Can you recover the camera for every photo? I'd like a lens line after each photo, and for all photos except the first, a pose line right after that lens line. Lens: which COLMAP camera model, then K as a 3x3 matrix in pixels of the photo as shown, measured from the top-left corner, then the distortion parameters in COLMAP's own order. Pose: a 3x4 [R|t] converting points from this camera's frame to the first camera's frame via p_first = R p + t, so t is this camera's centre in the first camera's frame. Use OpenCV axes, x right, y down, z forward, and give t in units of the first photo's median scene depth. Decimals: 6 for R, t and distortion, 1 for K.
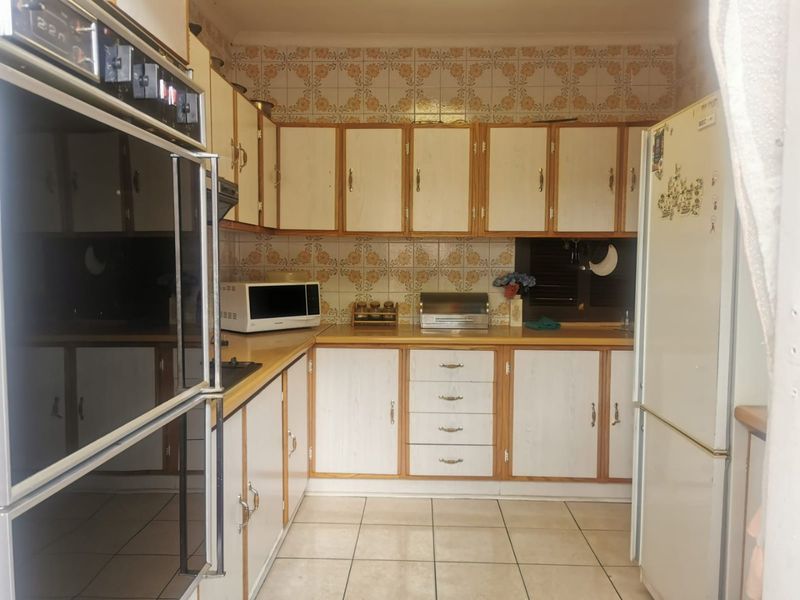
lens RADIAL K [[627.2, 0, 400.0], [0, 627.2, 300.0], [0, 0, 1]] dist [0.038856, -0.064300]
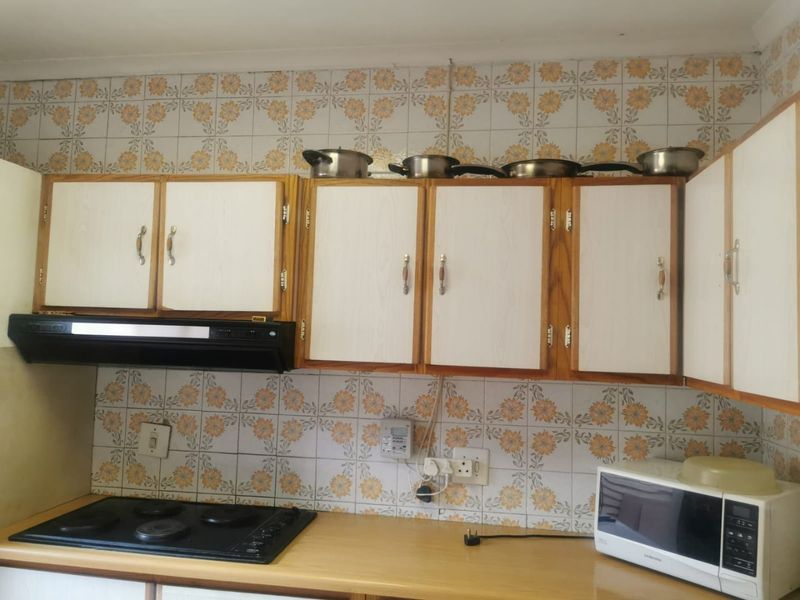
lens RADIAL K [[627.2, 0, 400.0], [0, 627.2, 300.0], [0, 0, 1]] dist [0.038856, -0.064300]
pose [[-0.120728, -0.066526, -0.990454, 0.346492], [-0.102052, 0.993297, -0.054278, -0.119549], [0.987426, 0.094525, -0.126708, 0.807145]]
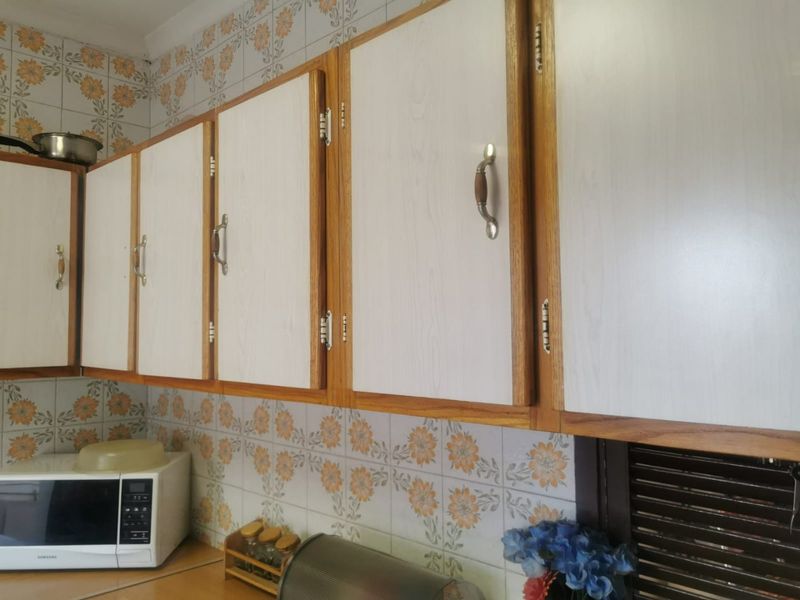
lens RADIAL K [[627.2, 0, 400.0], [0, 627.2, 300.0], [0, 0, 1]] dist [0.038856, -0.064300]
pose [[0.734729, -0.047292, -0.676710, 0.345197], [-0.034159, 0.993722, -0.106534, -0.117170], [0.677500, 0.101390, 0.728501, 0.773497]]
